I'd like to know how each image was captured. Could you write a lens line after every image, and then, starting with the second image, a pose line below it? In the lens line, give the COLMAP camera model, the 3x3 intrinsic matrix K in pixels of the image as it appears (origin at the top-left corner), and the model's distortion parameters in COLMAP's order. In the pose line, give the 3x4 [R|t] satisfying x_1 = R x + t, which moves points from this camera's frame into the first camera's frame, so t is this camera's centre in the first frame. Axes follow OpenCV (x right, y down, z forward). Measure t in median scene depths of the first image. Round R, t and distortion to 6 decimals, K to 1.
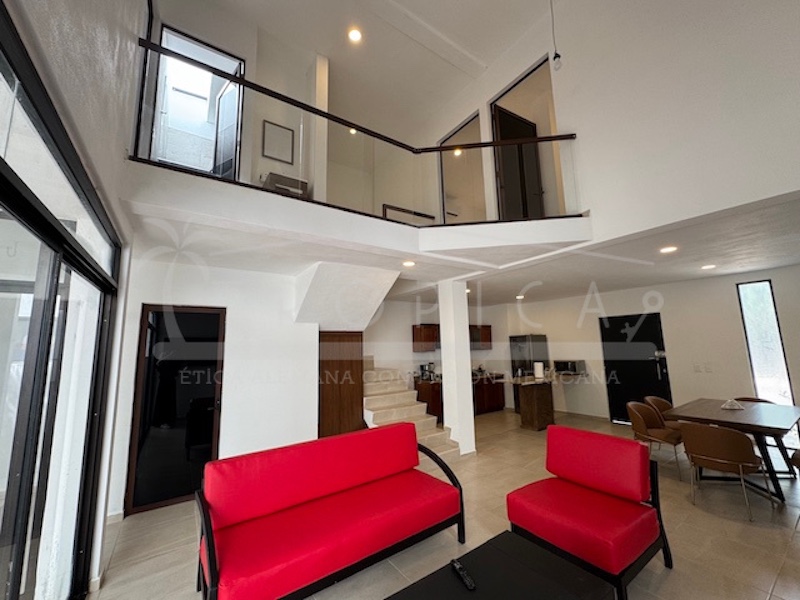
lens RADIAL K [[319.8, 0, 402.0], [0, 319.8, 297.6], [0, 0, 1]] dist [0.000856, 0.000292]
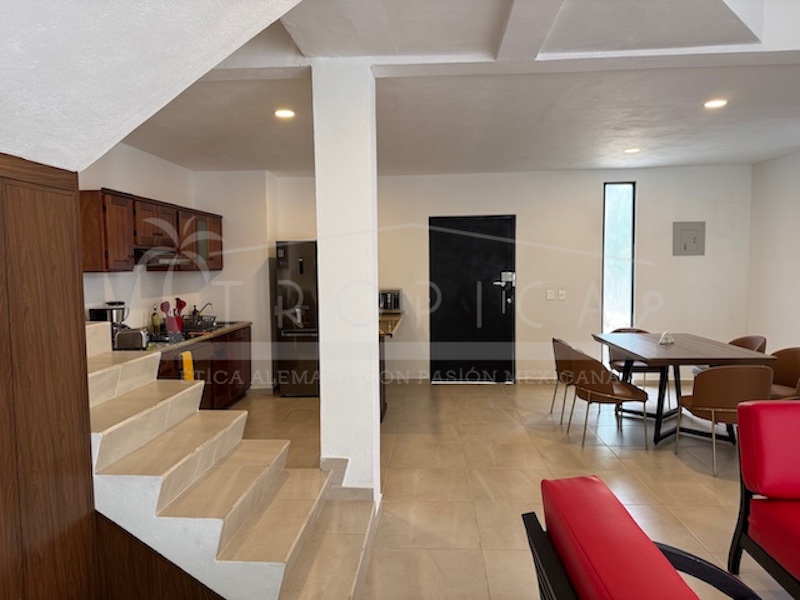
lens RADIAL K [[561.7, 0, 398.6], [0, 561.7, 303.8], [0, 0, 1]] dist [0.065539, -0.085579]
pose [[0.612824, -0.033938, 0.789490, -0.330352], [-0.123881, 0.982598, 0.138399, 0.118321], [-0.780449, -0.182617, 0.597956, 0.562137]]
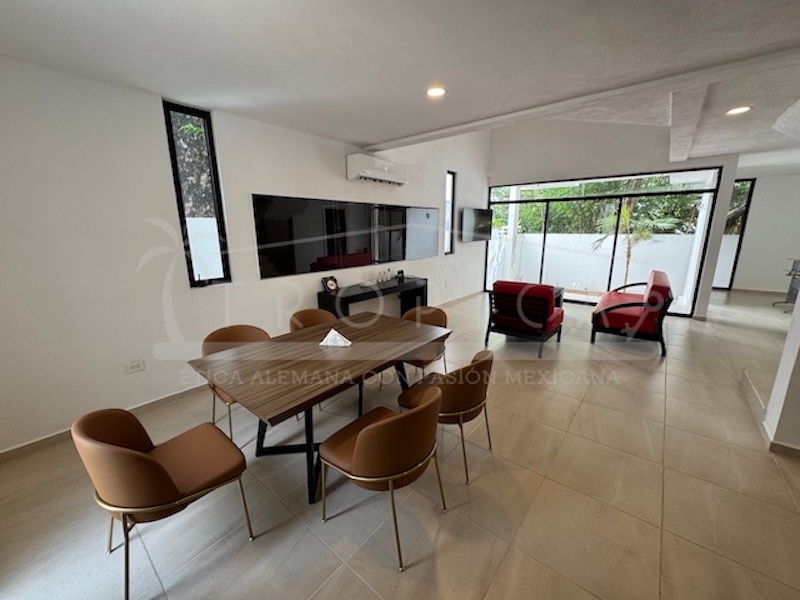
lens RADIAL K [[319.8, 0, 402.0], [0, 319.8, 297.6], [0, 0, 1]] dist [0.000856, 0.000292]
pose [[-0.958389, 0.093080, -0.269865, 0.845521], [0.075108, 0.994260, 0.076198, 0.180216], [0.275408, 0.052759, -0.959878, 1.258121]]
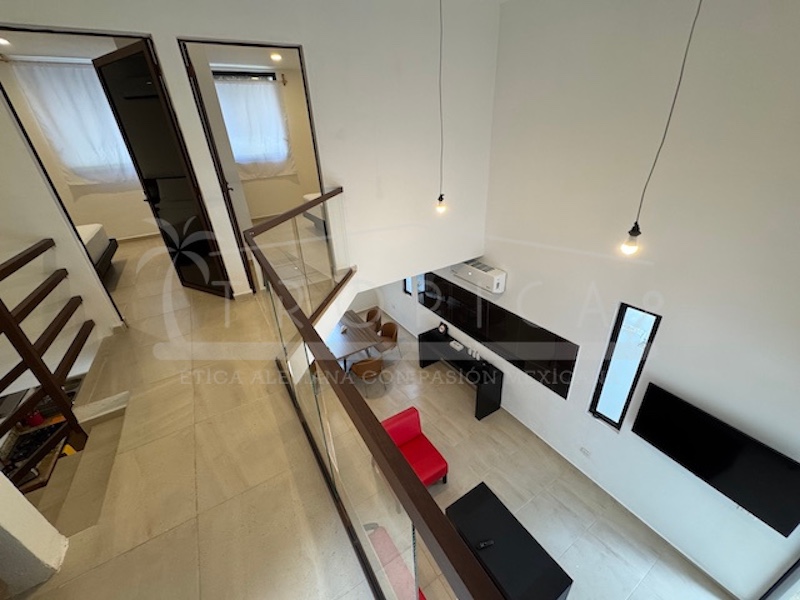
lens RADIAL K [[320.1, 0, 400.0], [0, 320.1, 300.0], [0, 0, 1]] dist [-0.001306, -0.000166]
pose [[0.053303, -0.437350, 0.897710, -0.335780], [-0.095884, 0.892593, 0.440551, -0.463877], [-0.993964, -0.109559, 0.005643, 0.562999]]
